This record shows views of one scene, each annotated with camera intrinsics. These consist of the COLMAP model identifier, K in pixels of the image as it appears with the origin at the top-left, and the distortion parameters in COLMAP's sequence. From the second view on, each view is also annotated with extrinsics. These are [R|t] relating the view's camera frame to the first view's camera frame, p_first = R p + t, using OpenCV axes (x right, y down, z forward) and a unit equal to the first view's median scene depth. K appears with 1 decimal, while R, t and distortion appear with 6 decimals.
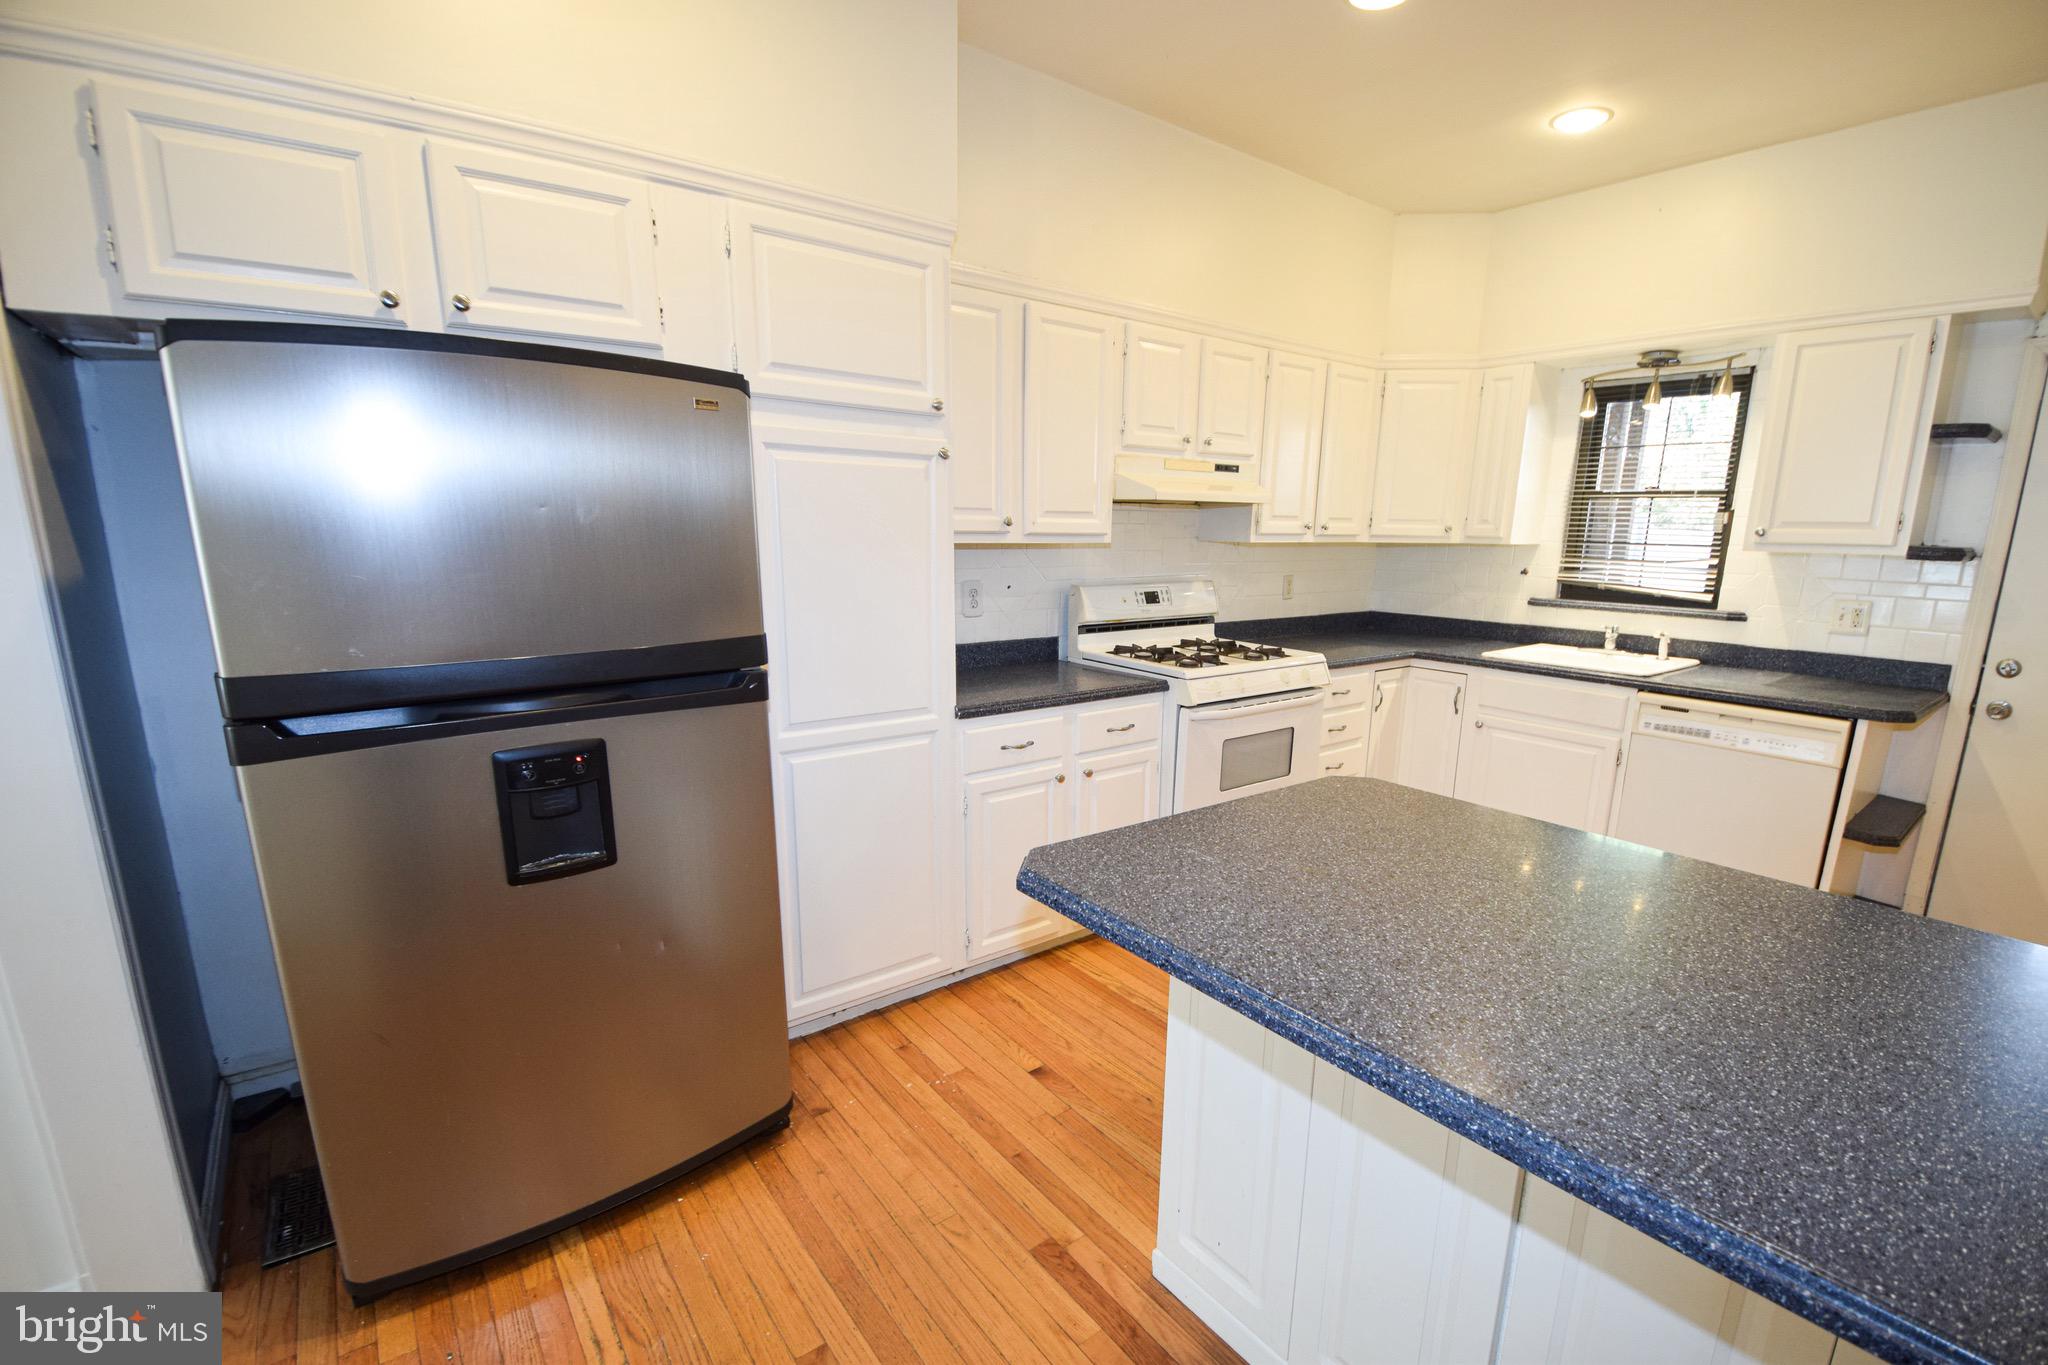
lens RADIAL K [[895.4, 0, 1051.6], [0, 895.4, 727.5], [0, 0, 1]] dist [0.016580, -0.024780]
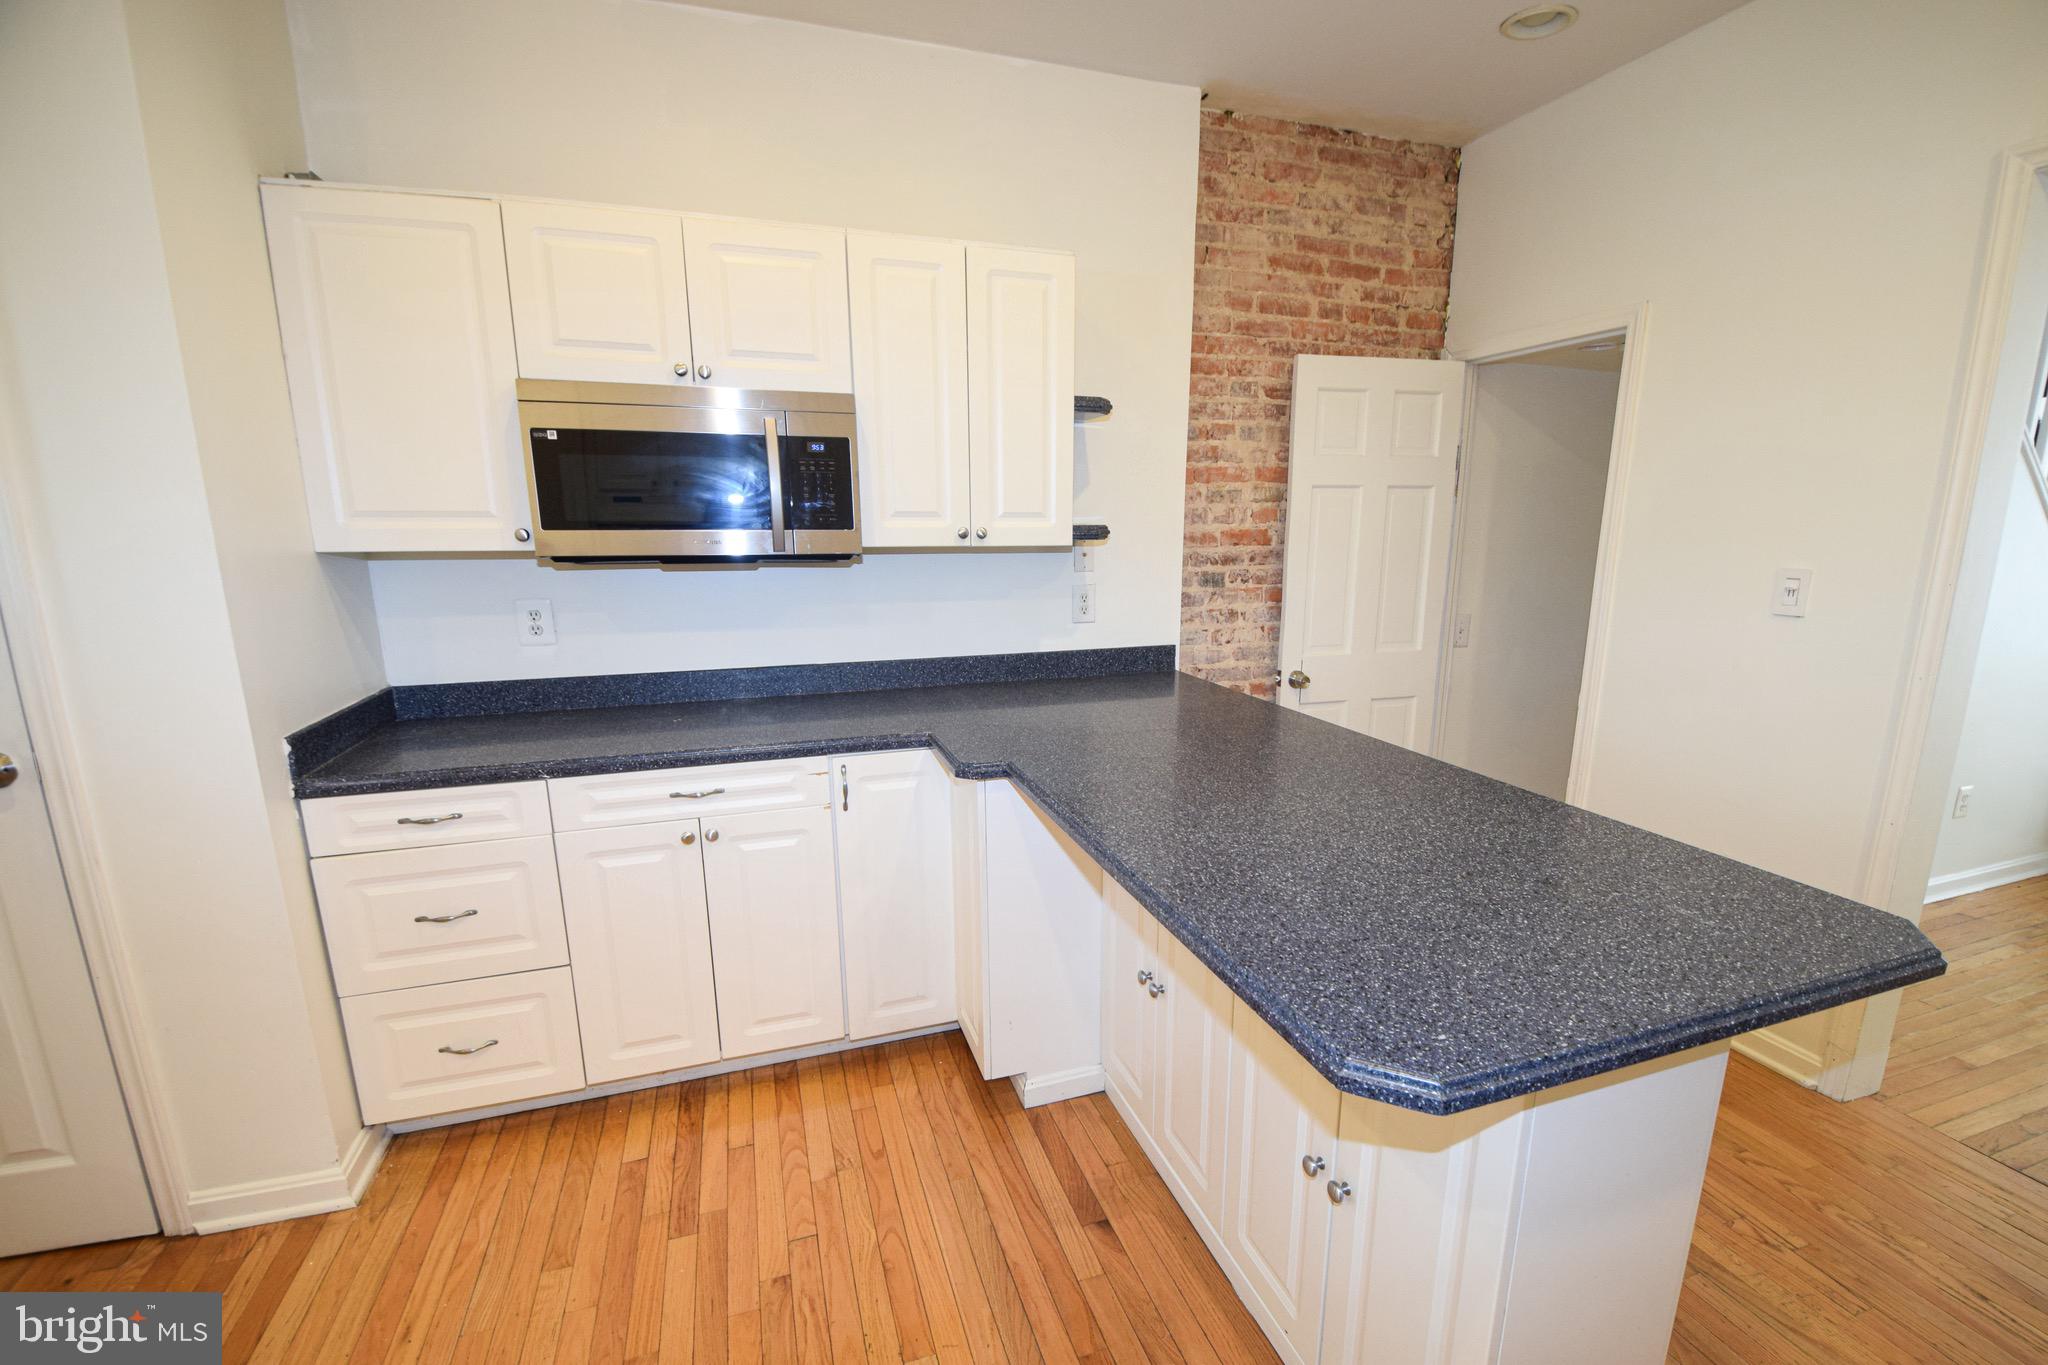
lens RADIAL K [[899.7, 0, 1050.2], [0, 899.7, 728.1], [0, 0, 1]] dist [0.017541, -0.024070]
pose [[-0.947952, -0.085430, 0.306739, 0.202302], [0.055861, 0.903776, 0.424345, -0.170496], [-0.313475, 0.419394, -0.851964, 0.746077]]
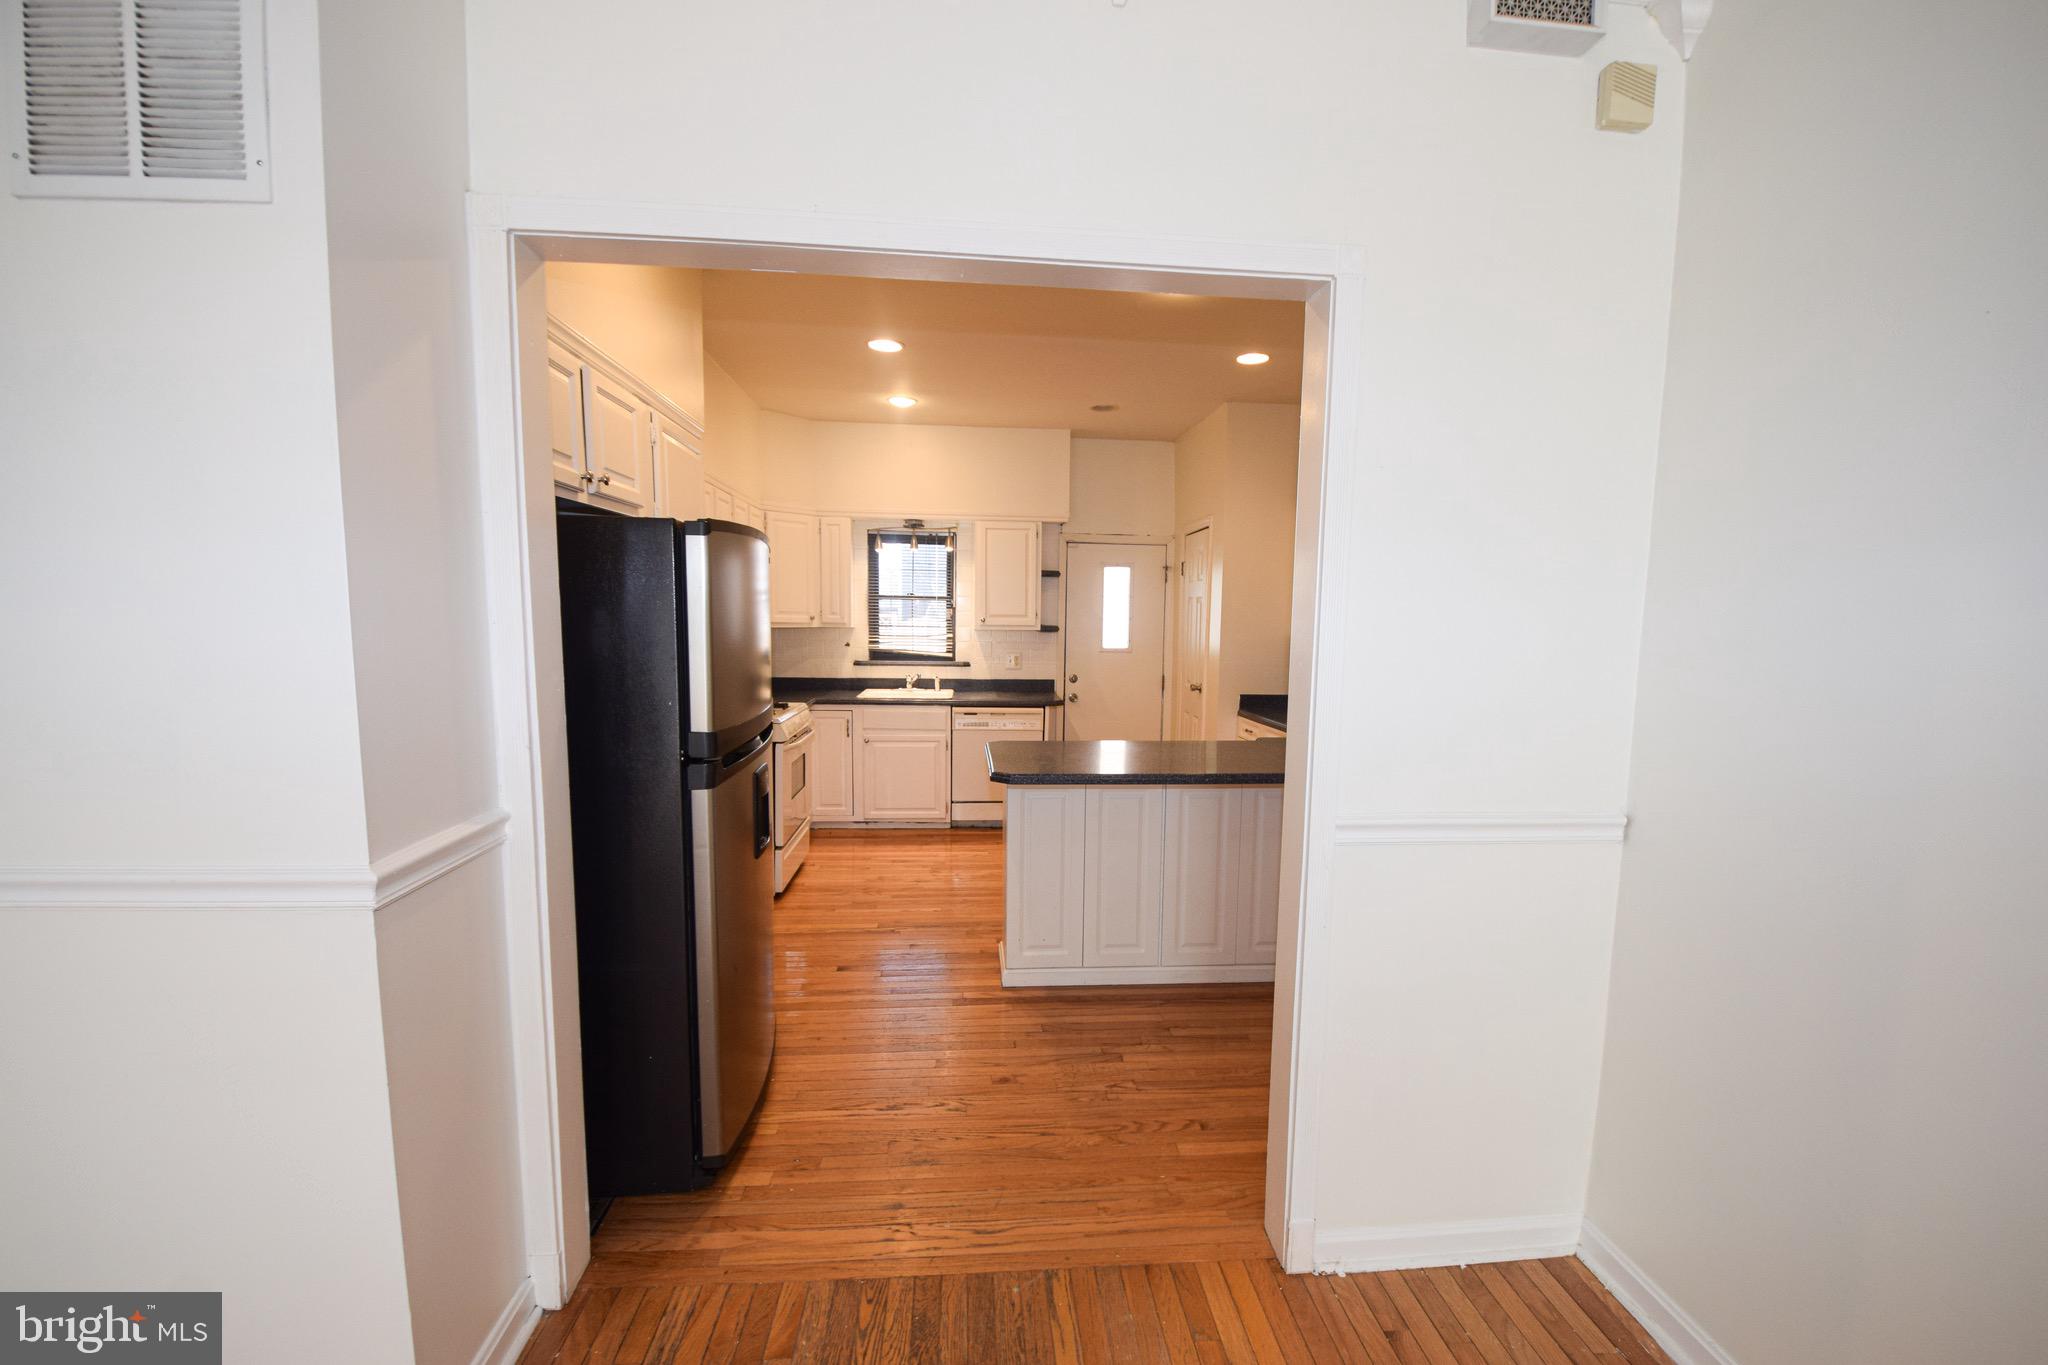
lens RADIAL K [[908.0, 0, 1047.6], [0, 908.0, 726.9], [0, 0, 1]] dist [0.014353, -0.022753]
pose [[0.535583, -0.109224, 0.837390, -0.747918], [0.177684, 0.983978, 0.014700, 0.006449], [-0.825578, 0.140918, 0.546409, -0.151664]]
